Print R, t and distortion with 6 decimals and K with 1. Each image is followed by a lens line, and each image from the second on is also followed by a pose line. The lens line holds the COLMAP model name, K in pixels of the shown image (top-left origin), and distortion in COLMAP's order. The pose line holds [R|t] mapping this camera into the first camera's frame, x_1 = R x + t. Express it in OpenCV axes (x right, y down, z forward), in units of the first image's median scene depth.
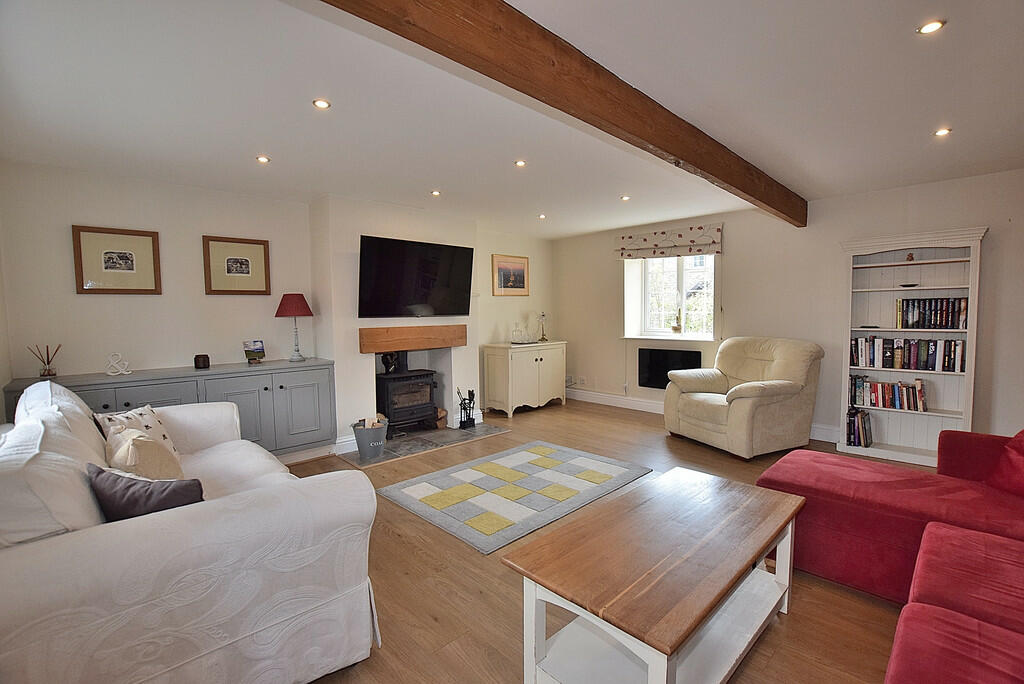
lens RADIAL K [[456.1, 0, 515.9], [0, 456.1, 340.3], [0, 0, 1]] dist [-0.012913, 0.000082]
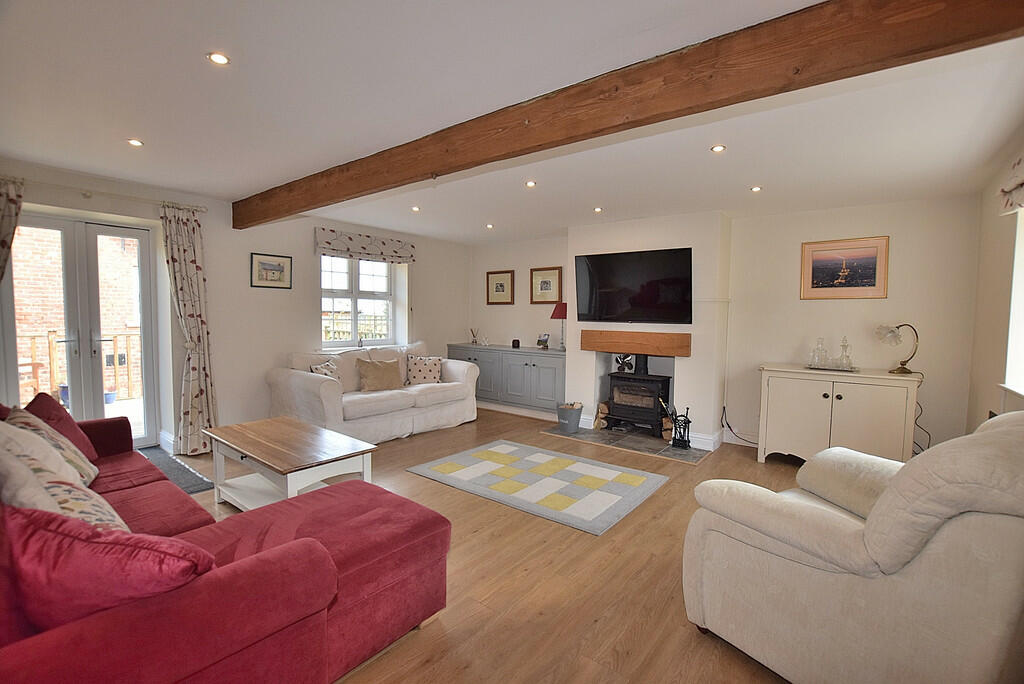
lens RADIAL K [[456.1, 0, 517.0], [0, 456.1, 343.9], [0, 0, 1]] dist [-0.012913, 0.000082]
pose [[0.149820, 0.076541, -0.985746, 0.845467], [-0.077178, 0.994862, 0.065518, -0.054709], [0.985696, 0.066262, 0.154957, 0.620572]]
